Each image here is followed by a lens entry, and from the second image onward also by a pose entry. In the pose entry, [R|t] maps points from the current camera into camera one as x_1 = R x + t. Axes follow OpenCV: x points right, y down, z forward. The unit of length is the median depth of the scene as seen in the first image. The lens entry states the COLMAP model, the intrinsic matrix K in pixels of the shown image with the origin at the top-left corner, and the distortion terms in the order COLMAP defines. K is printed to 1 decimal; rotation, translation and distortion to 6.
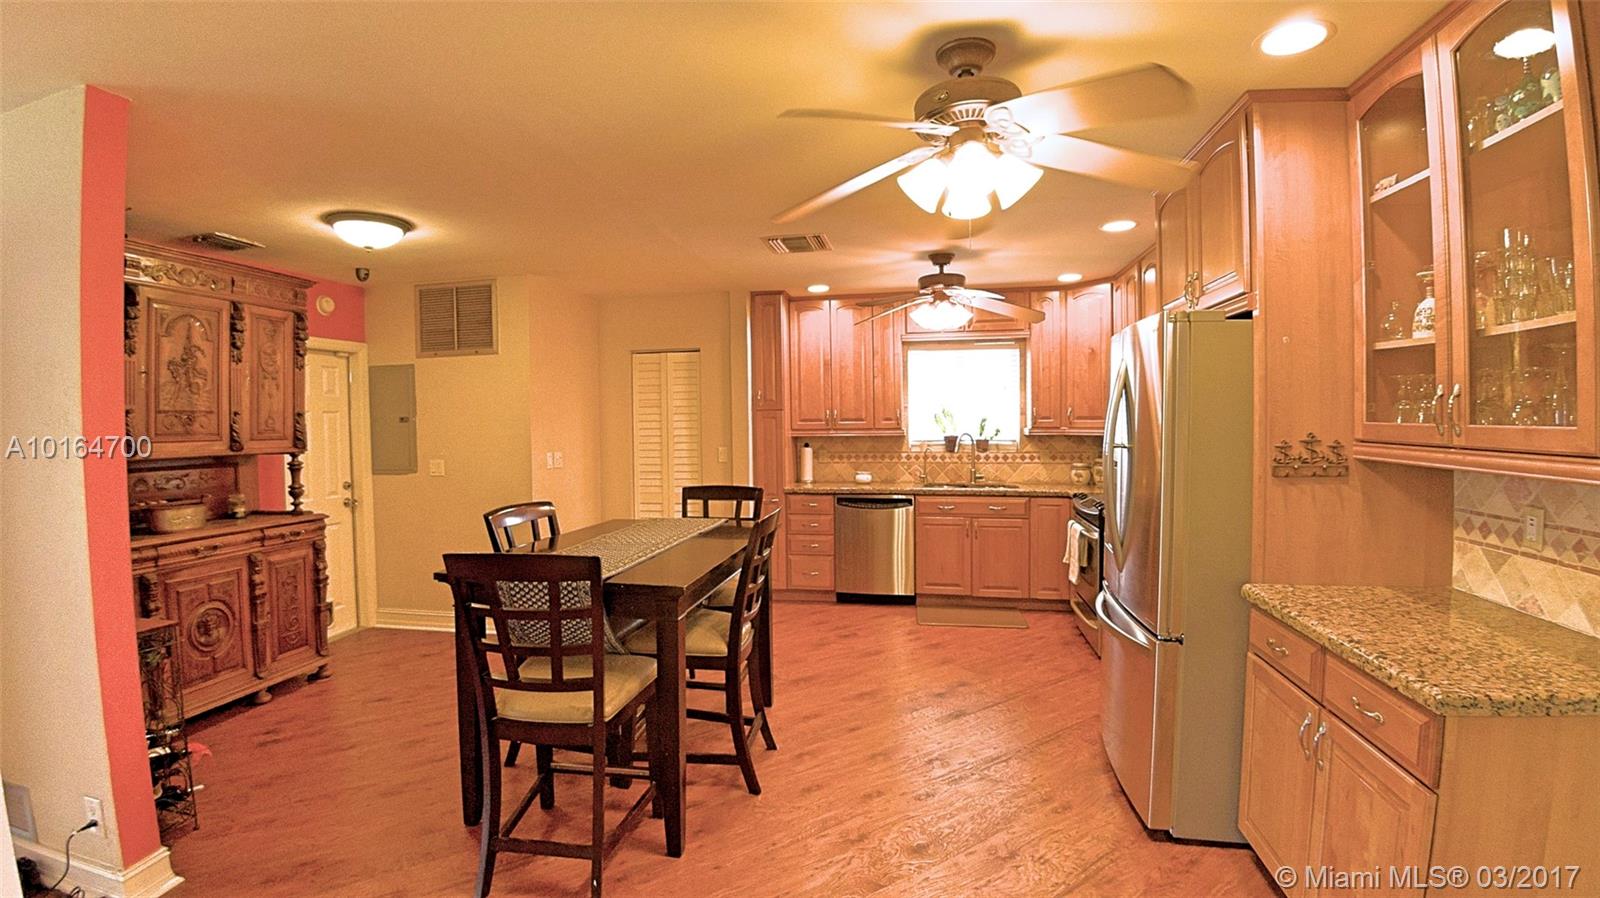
lens RADIAL K [[682.7, 0, 800.0], [0, 682.7, 449.0], [0, 0, 1]] dist [-0.092256, -0.000070]
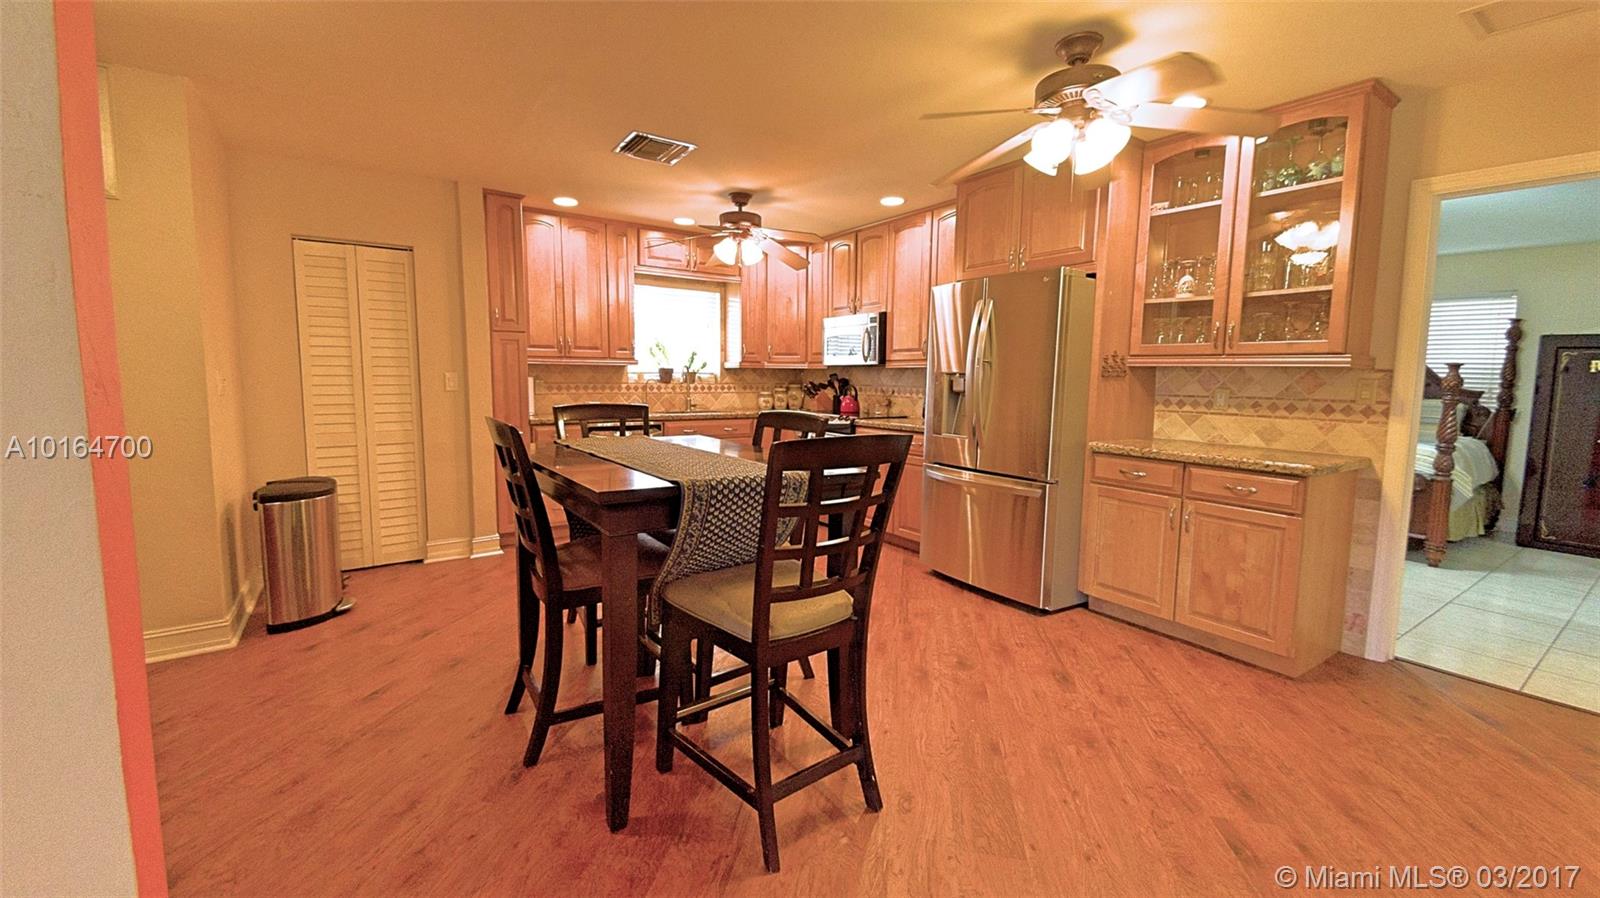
lens RADIAL K [[624.7, 0, 800.0], [0, 624.7, 449.0], [0, 0, 1]] dist [0.000931, -0.016152]
pose [[0.698498, -0.065309, 0.712626, -0.379668], [0.012293, 0.996775, 0.079300, 0.036434], [-0.715506, -0.046631, 0.697048, 0.165658]]
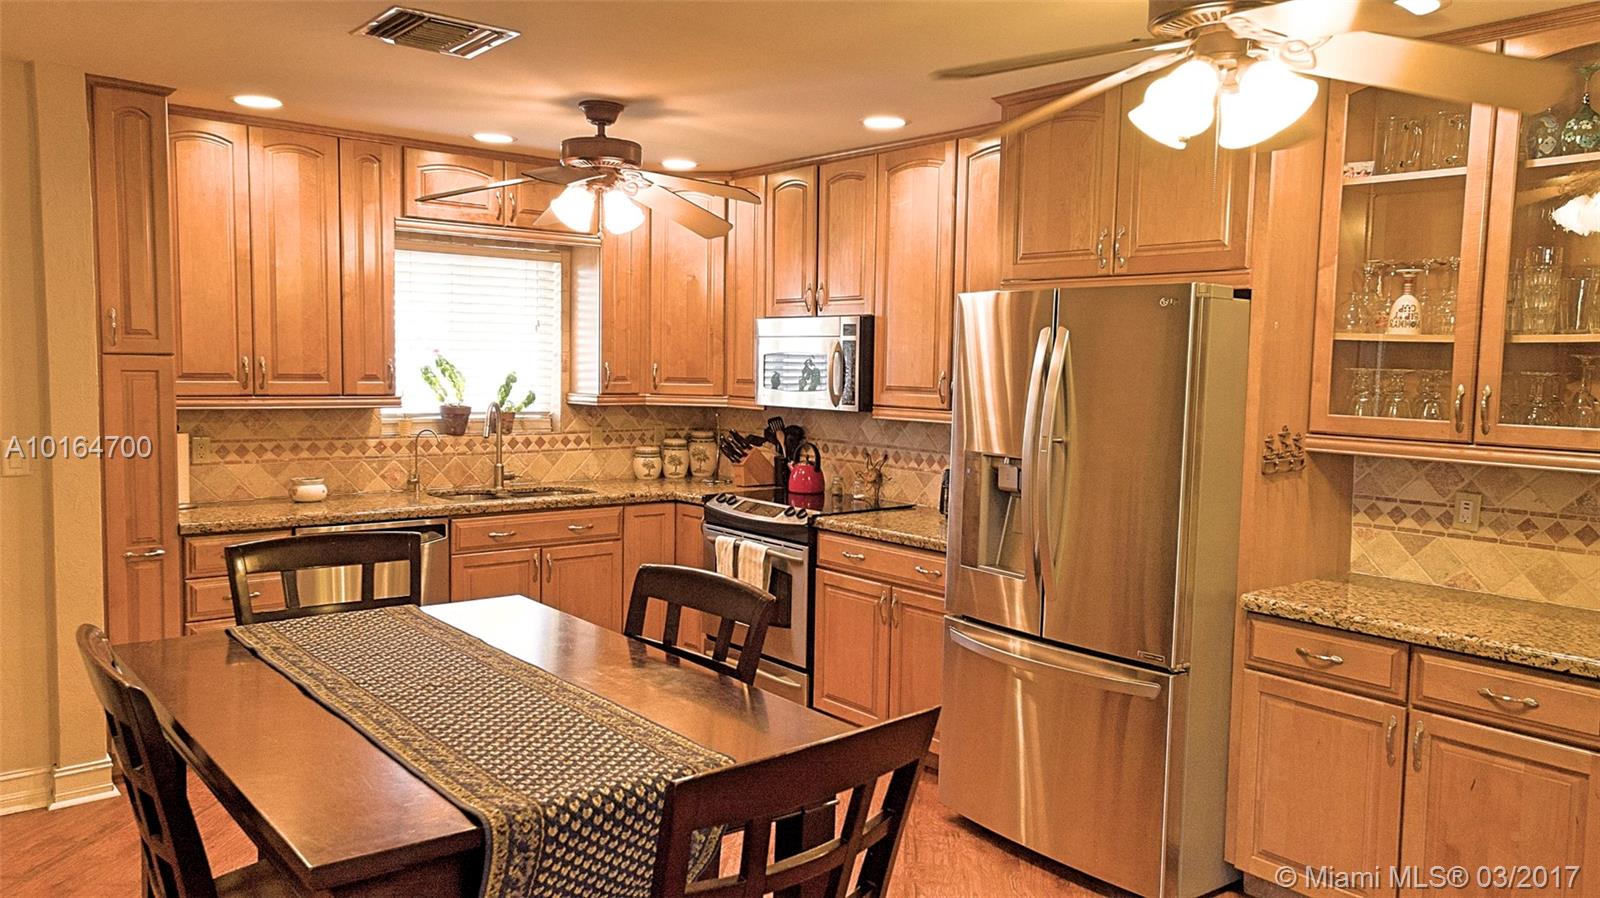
lens RADIAL K [[1147.5, 0, 821.9], [0, 1147.5, 461.3], [0, 0, 1]] dist [0.002350, 0.000826]
pose [[0.624999, -0.045528, 0.779297, -0.367397], [0.005859, 0.998543, 0.053637, -0.025500], [-0.780604, -0.028958, 0.624355, 0.181860]]
